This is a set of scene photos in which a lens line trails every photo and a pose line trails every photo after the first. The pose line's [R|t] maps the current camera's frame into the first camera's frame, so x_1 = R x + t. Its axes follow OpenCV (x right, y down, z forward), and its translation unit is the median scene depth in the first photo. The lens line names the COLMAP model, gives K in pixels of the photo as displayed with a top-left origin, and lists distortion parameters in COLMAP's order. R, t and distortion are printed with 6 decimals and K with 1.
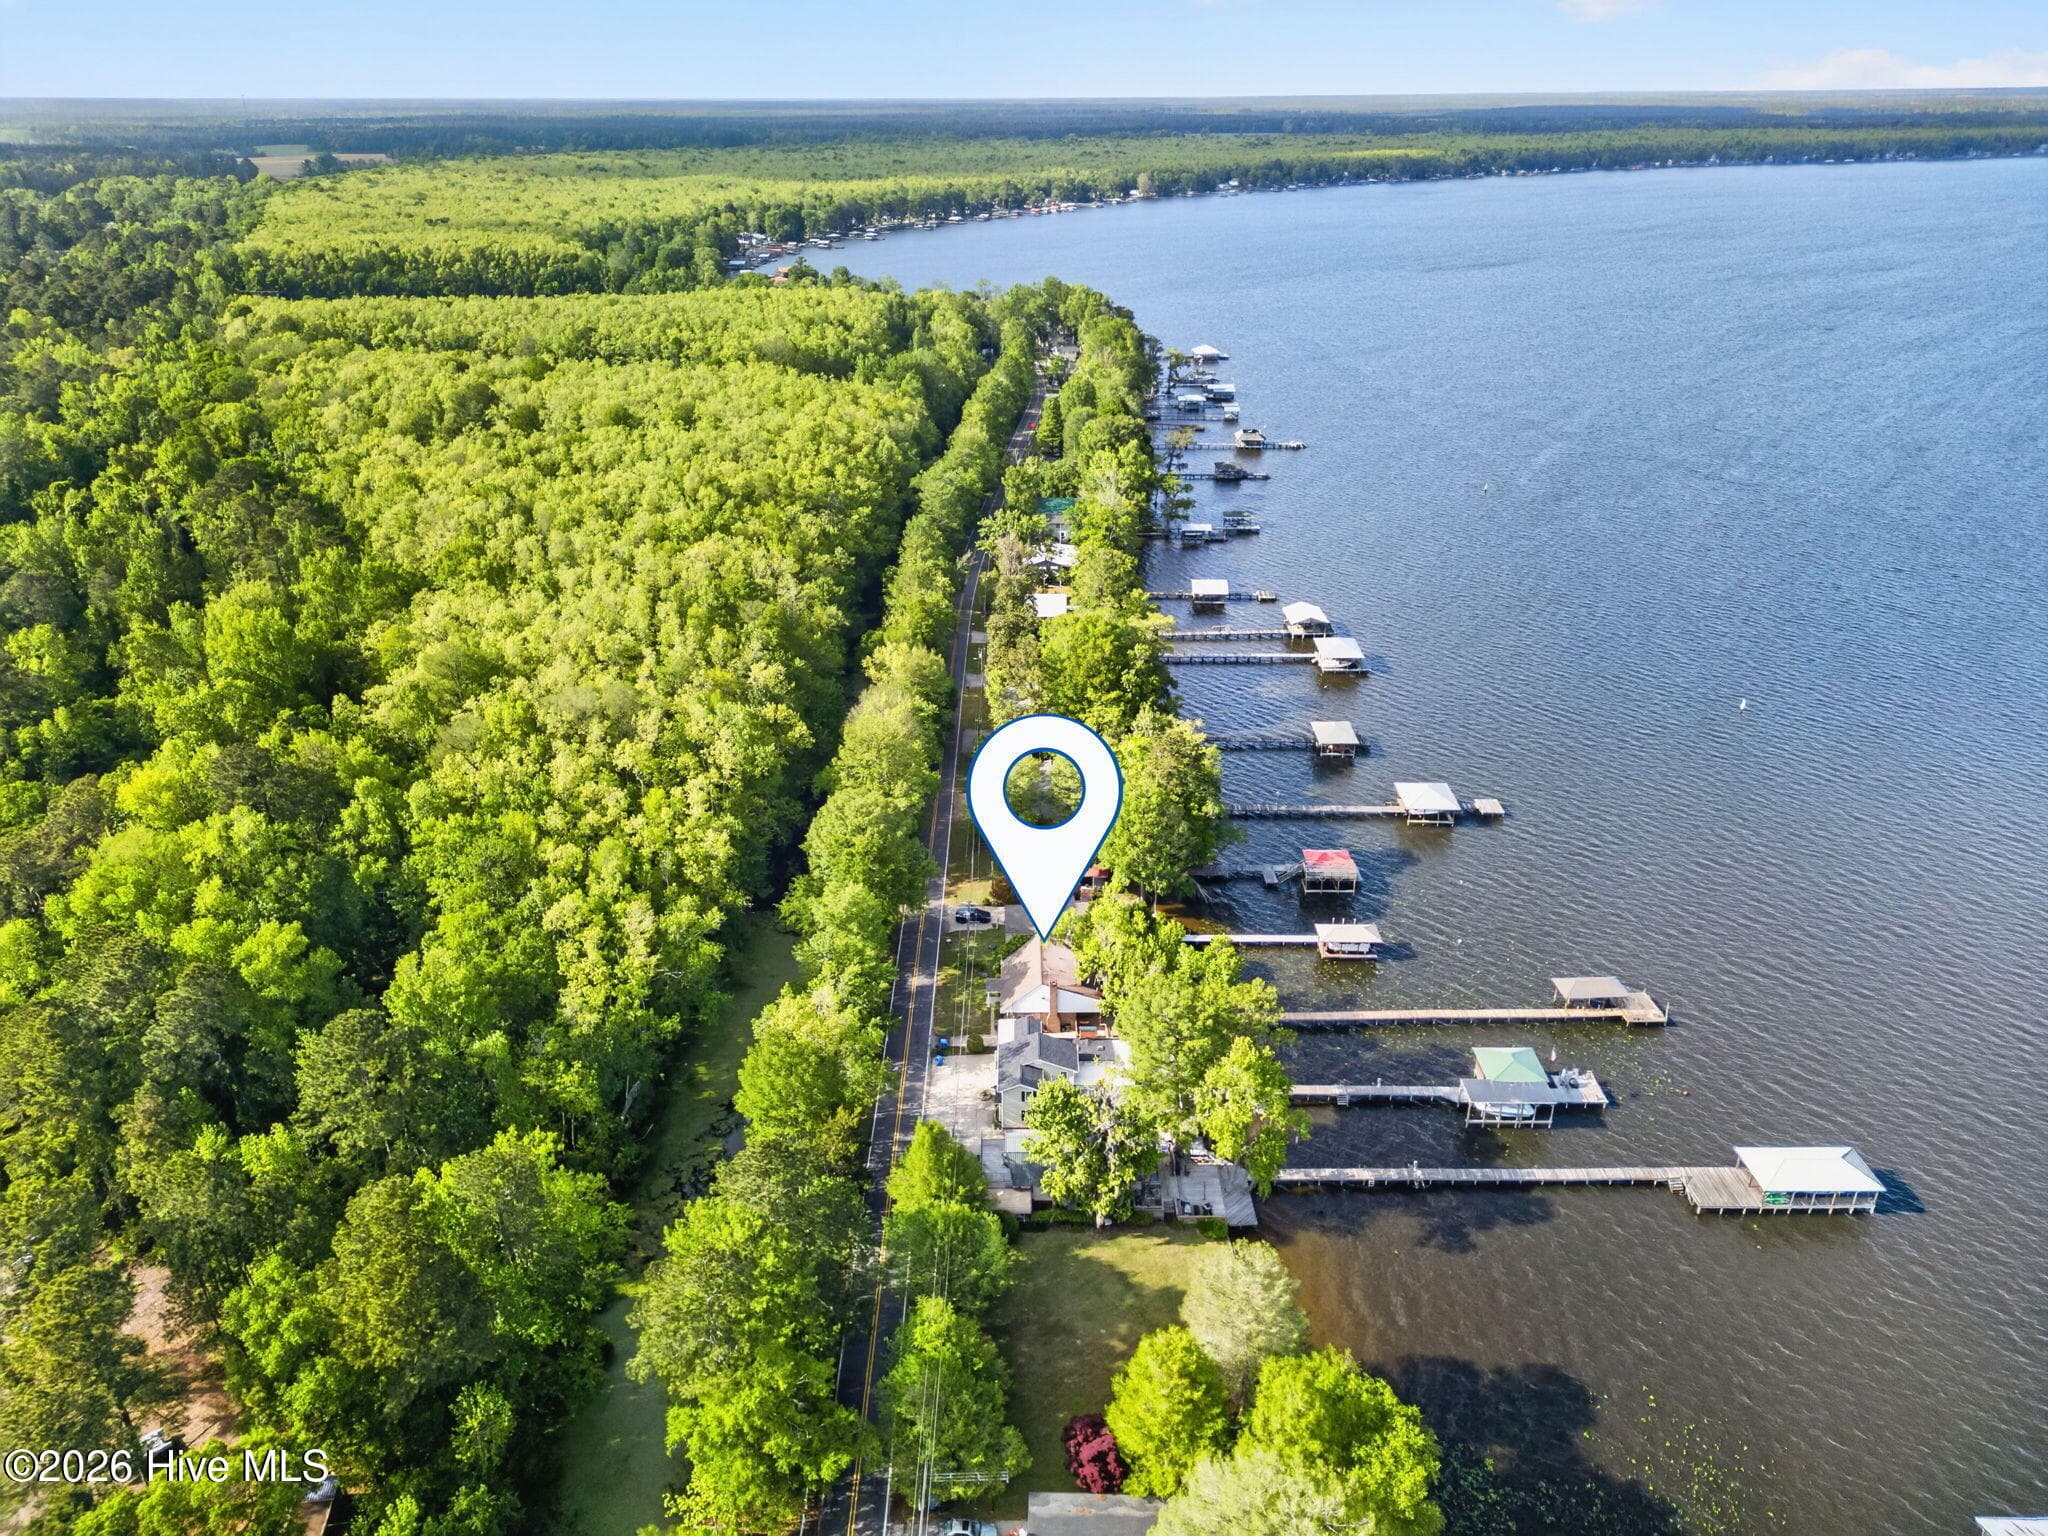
lens RADIAL K [[1469.4, 0, 1024.0], [0, 1469.4, 768.0], [0, 0, 1]] dist [0.067662, -0.060515]
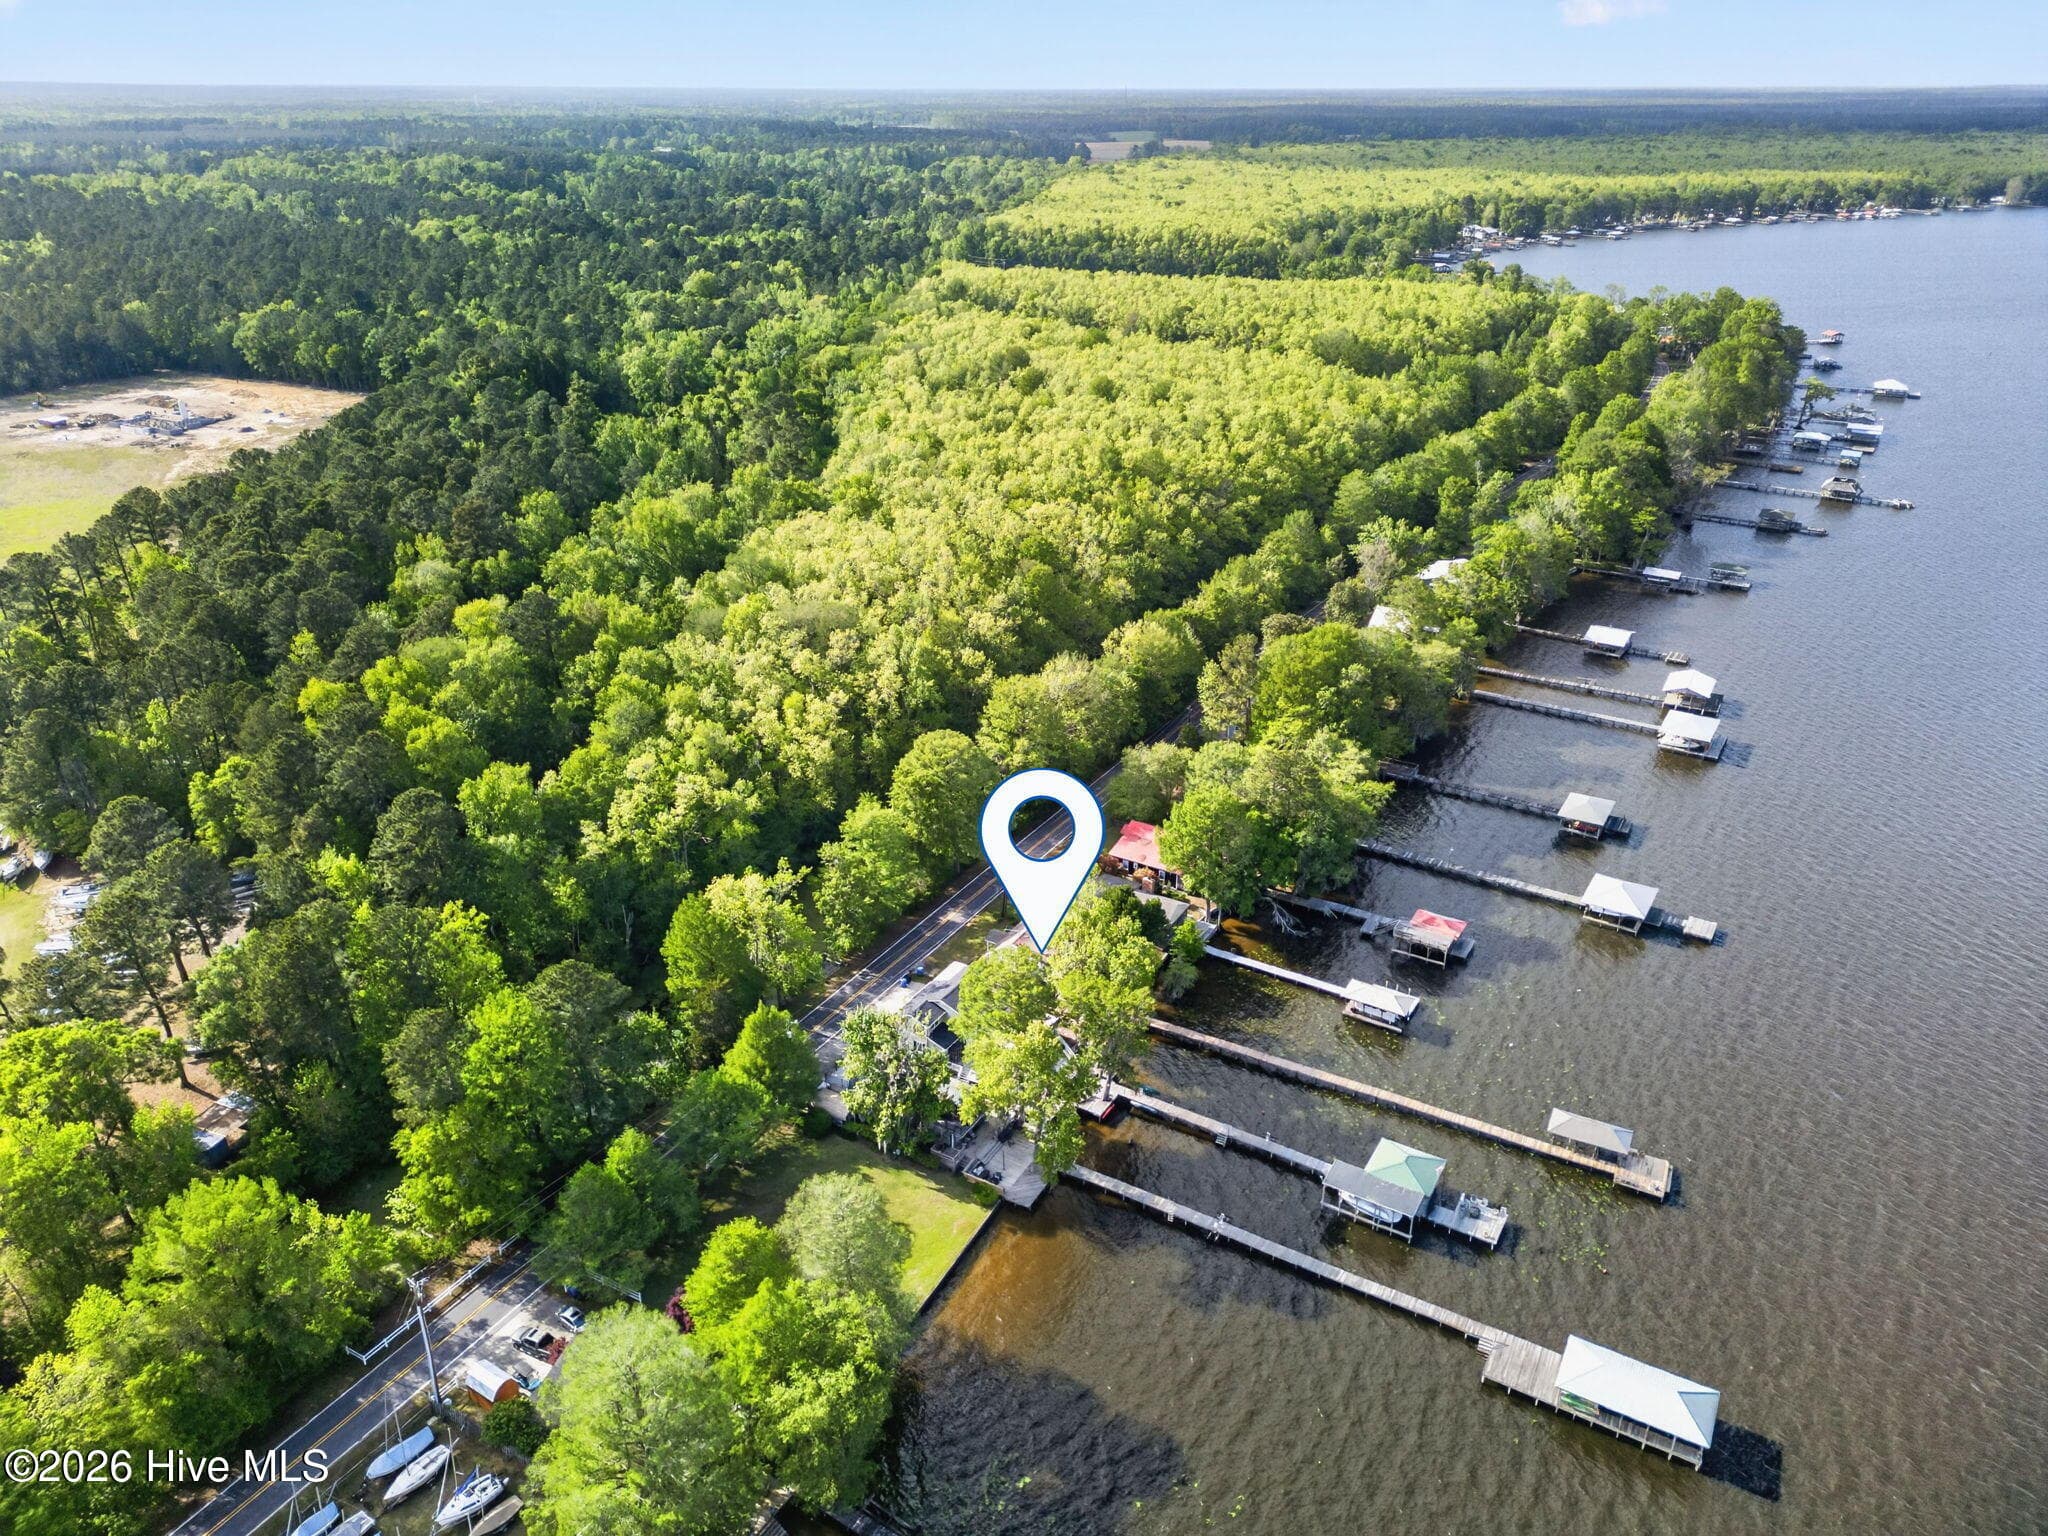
lens RADIAL K [[1469.4, 0, 1024.0], [0, 1469.4, 768.0], [0, 0, 1]] dist [0.067662, -0.060515]
pose [[0.855755, 0.223125, -0.466796, 0.240018], [-0.220168, 0.973508, 0.061706, -0.020416], [0.468198, 0.049968, 0.882210, 0.037156]]
